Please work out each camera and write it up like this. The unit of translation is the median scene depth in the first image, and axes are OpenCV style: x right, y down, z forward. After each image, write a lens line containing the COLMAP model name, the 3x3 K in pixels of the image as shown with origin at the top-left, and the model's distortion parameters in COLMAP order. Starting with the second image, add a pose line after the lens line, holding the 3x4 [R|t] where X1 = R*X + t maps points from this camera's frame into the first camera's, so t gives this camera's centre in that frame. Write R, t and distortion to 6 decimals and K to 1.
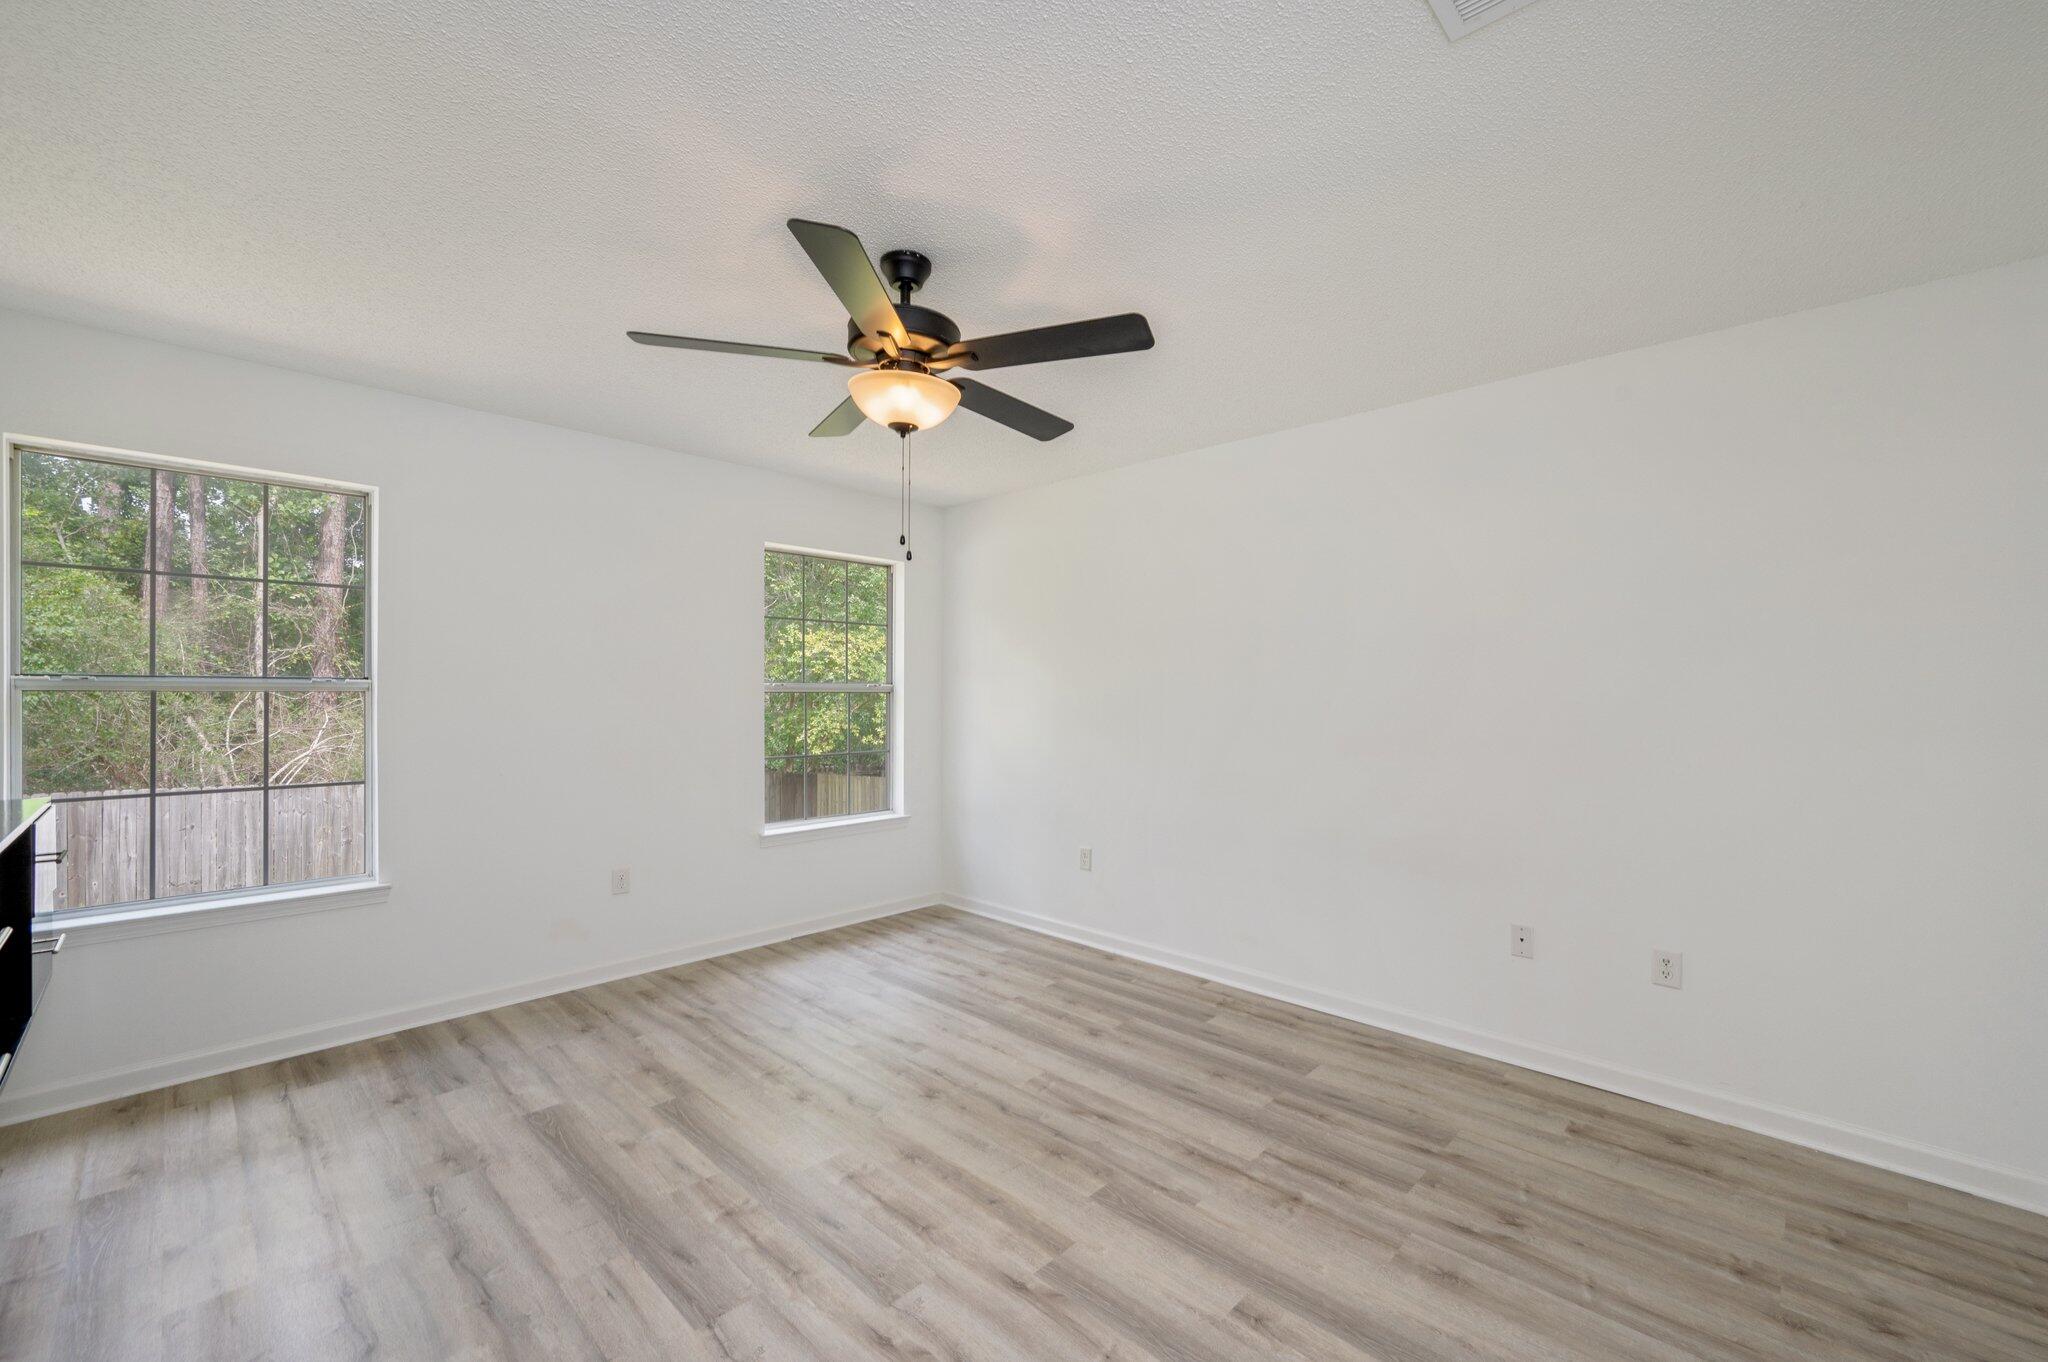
lens RADIAL K [[827.0, 0, 1026.4], [0, 827.0, 689.9], [0, 0, 1]] dist [0.002016, 0.000233]
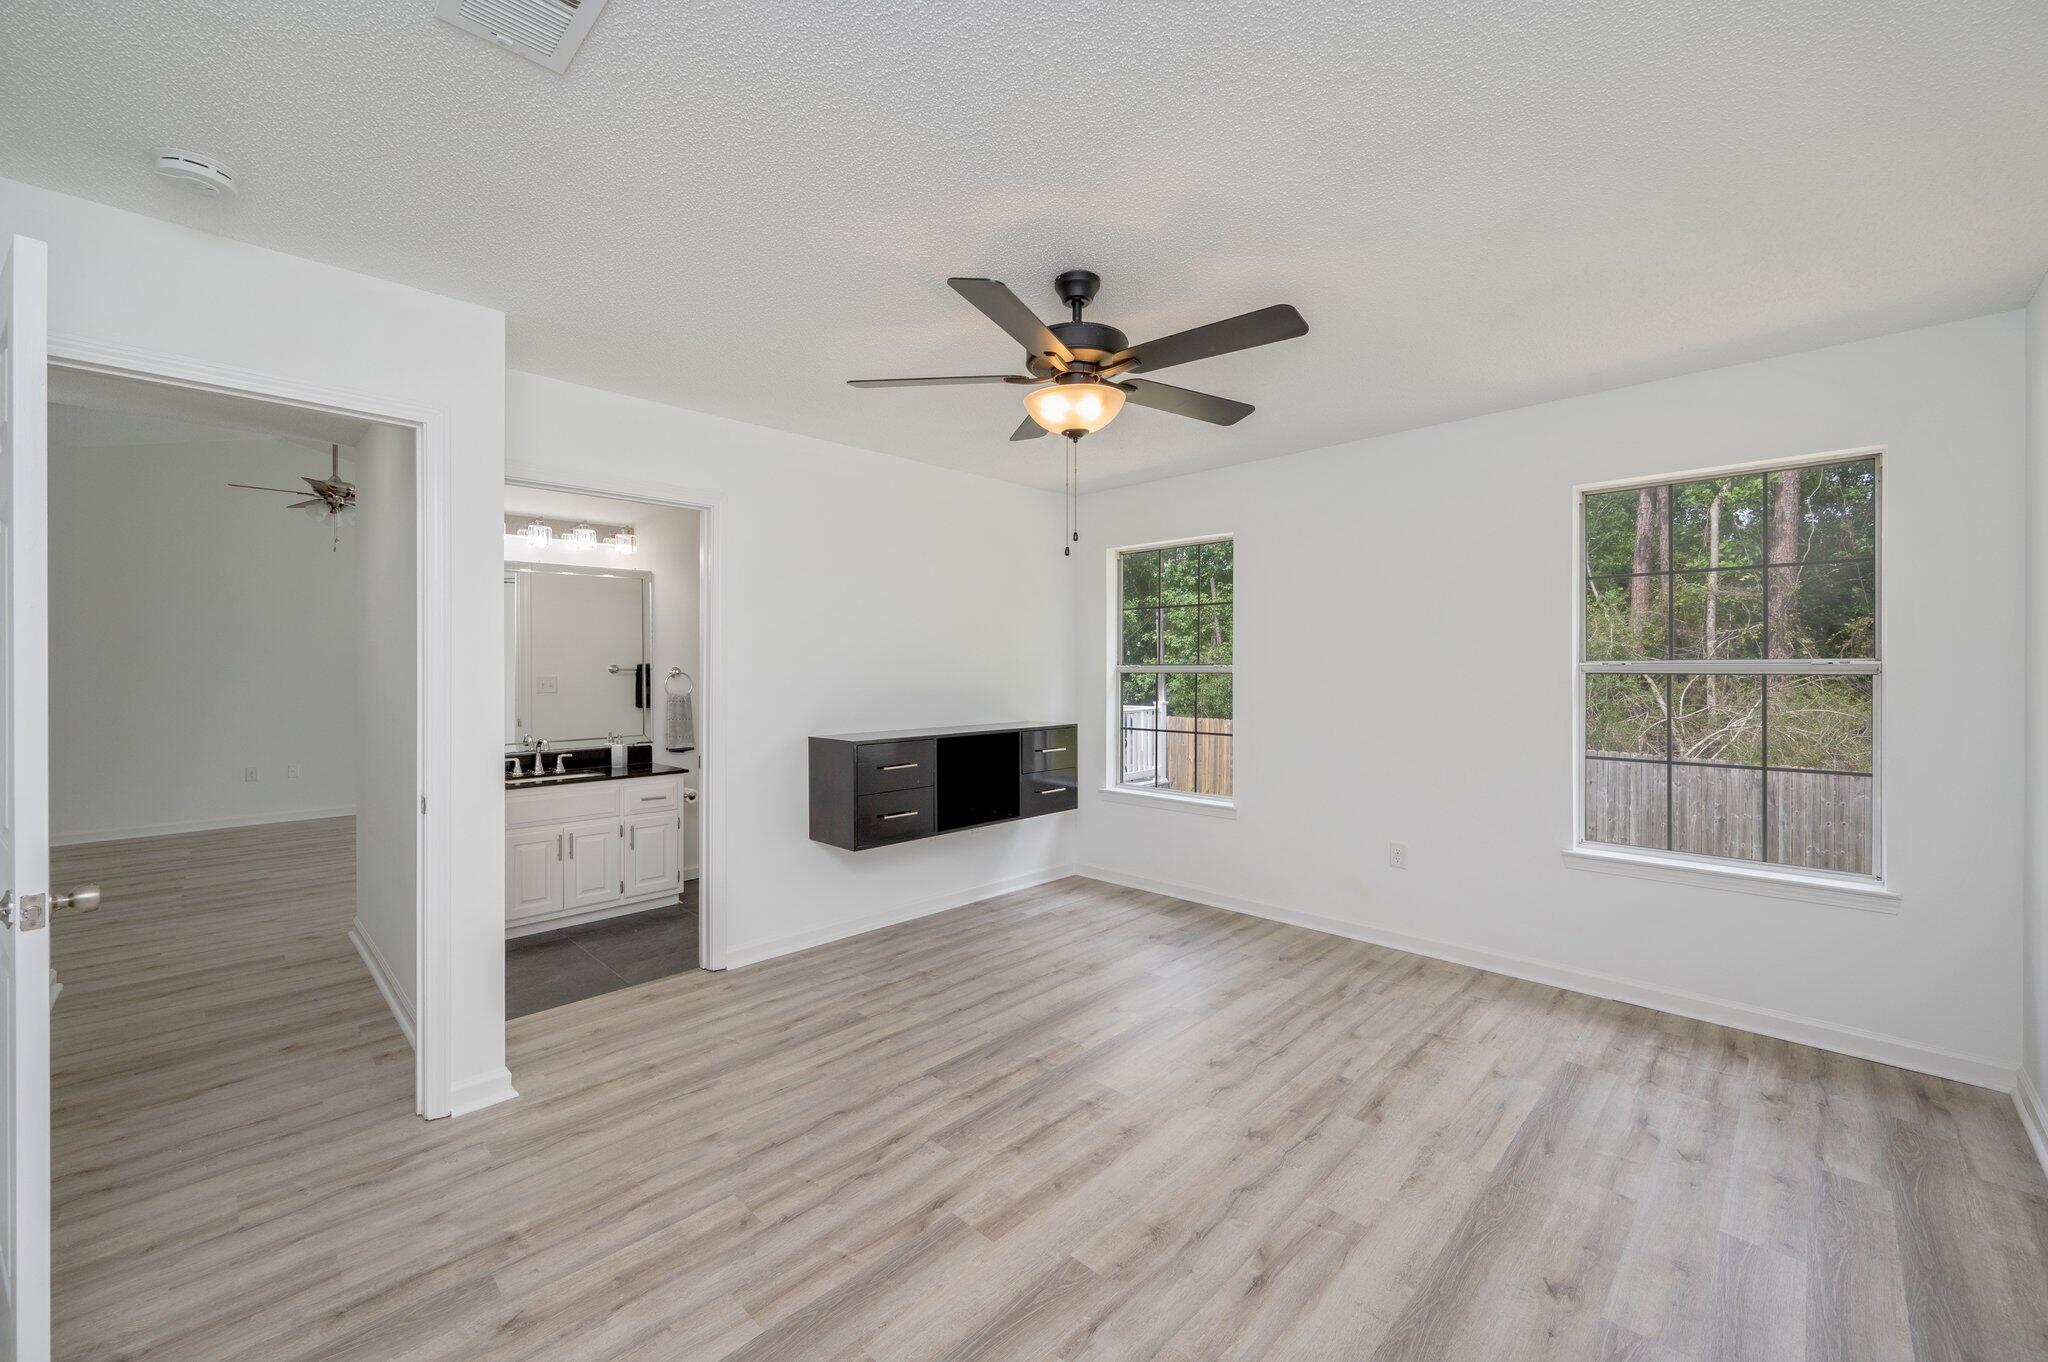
lens RADIAL K [[811.2, 0, 1041.5], [0, 811.2, 666.6], [0, 0, 1]] dist [0.001019, -0.000016]
pose [[0.002224, -0.005127, -0.999984, 0.808019], [0.002921, 0.999983, -0.005120, -0.002710], [0.999993, -0.002909, 0.002239, 0.839494]]
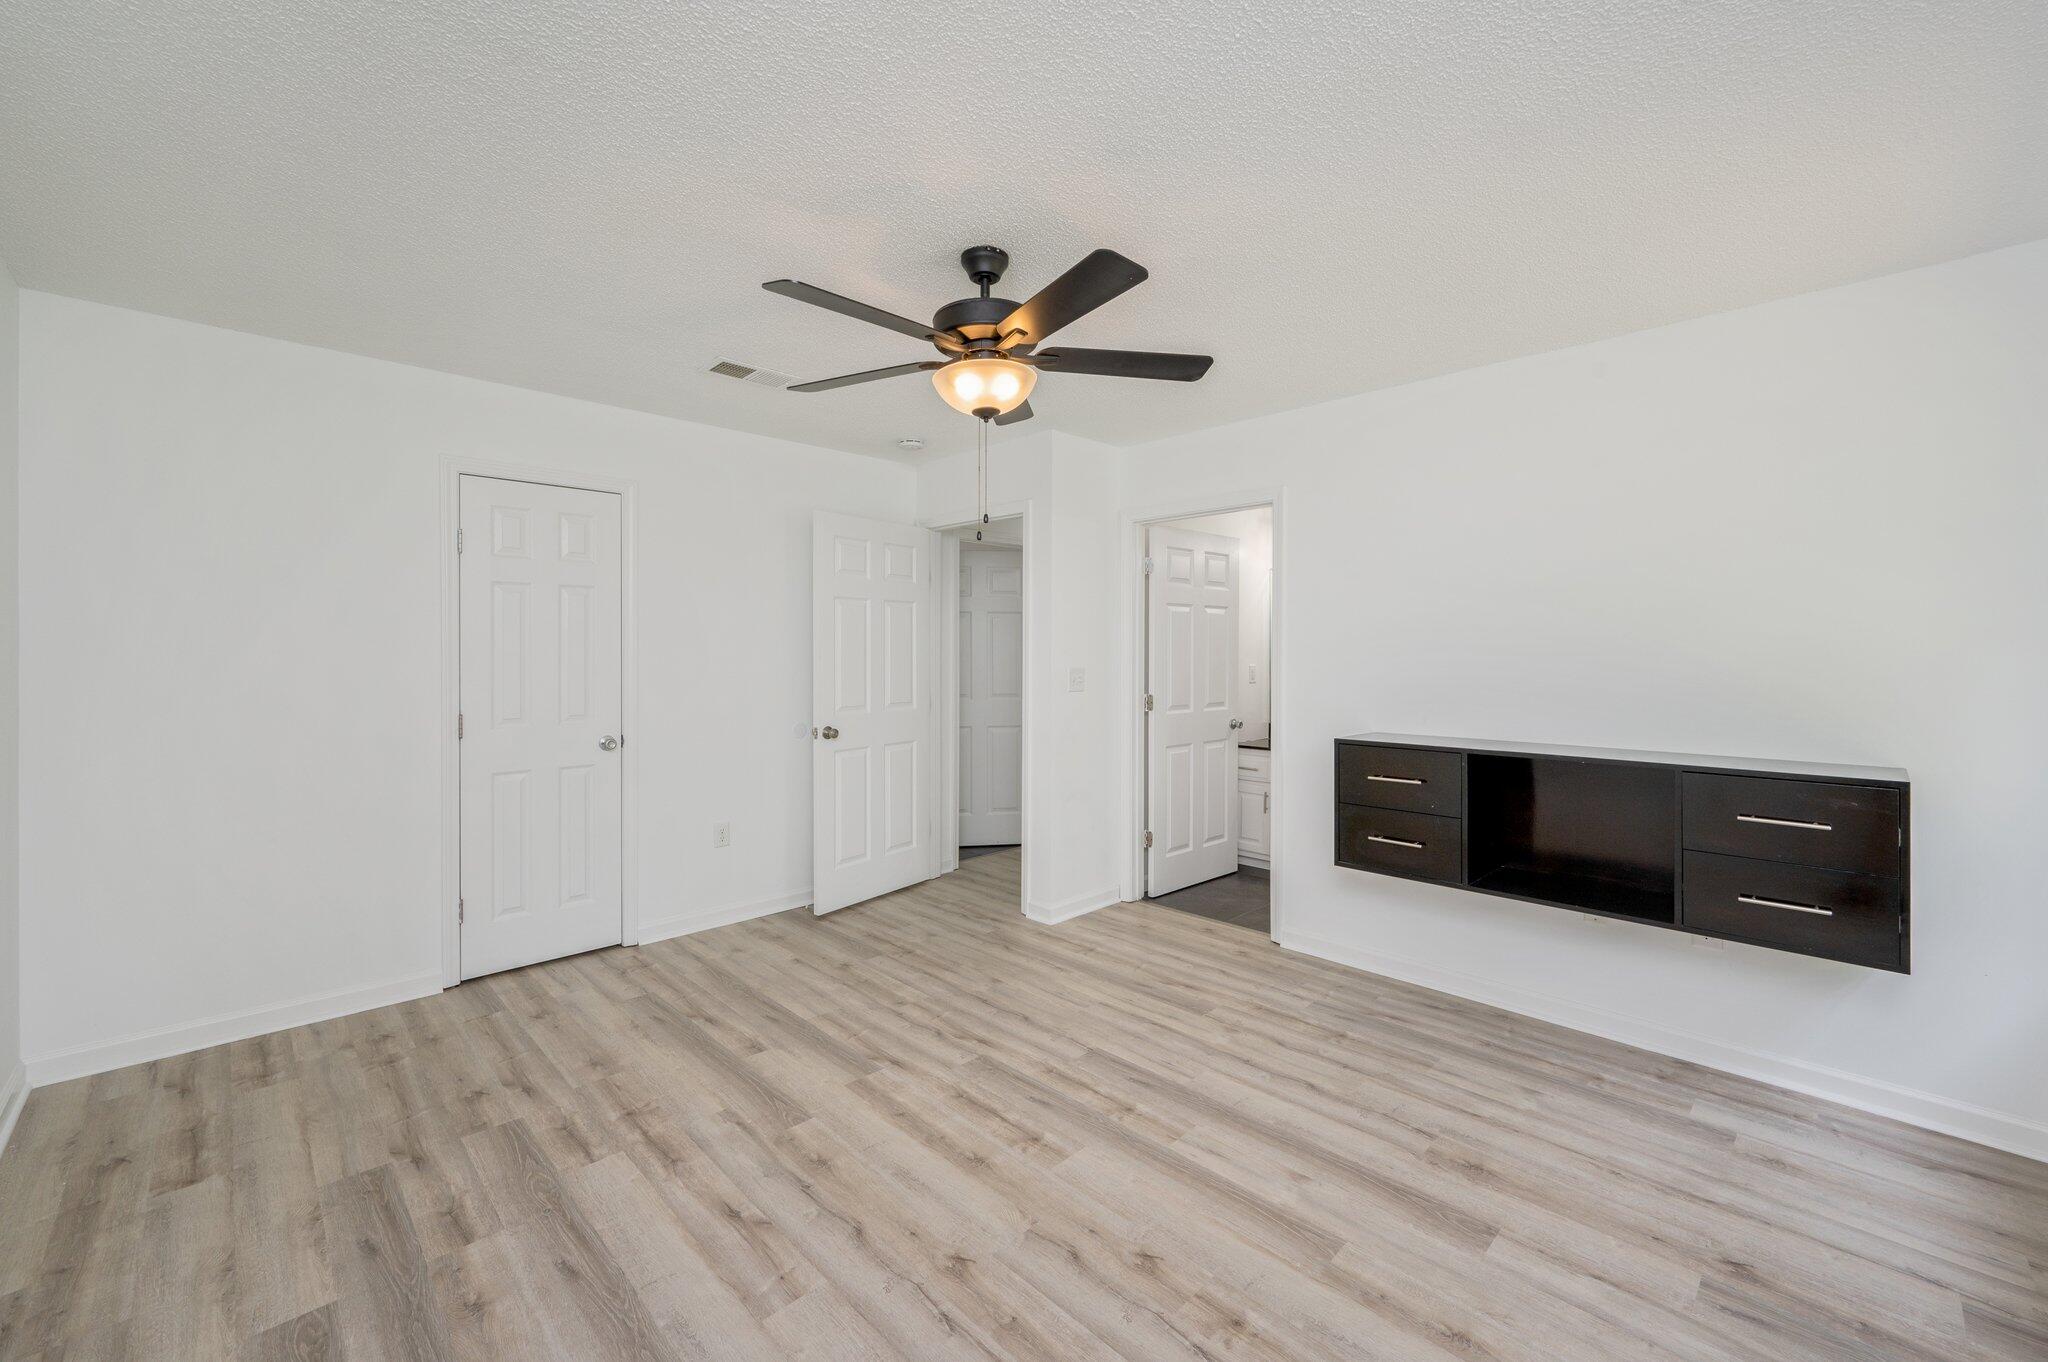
lens RADIAL K [[823.2, 0, 1013.3], [0, 823.2, 652.3], [0, 0, 1]] dist [0.001678, 0.000188]
pose [[-0.999298, -0.005738, 0.037008, -0.197381], [-0.005852, 0.999978, -0.002959, -0.004477], [-0.036990, -0.003174, -0.999311, 1.809155]]
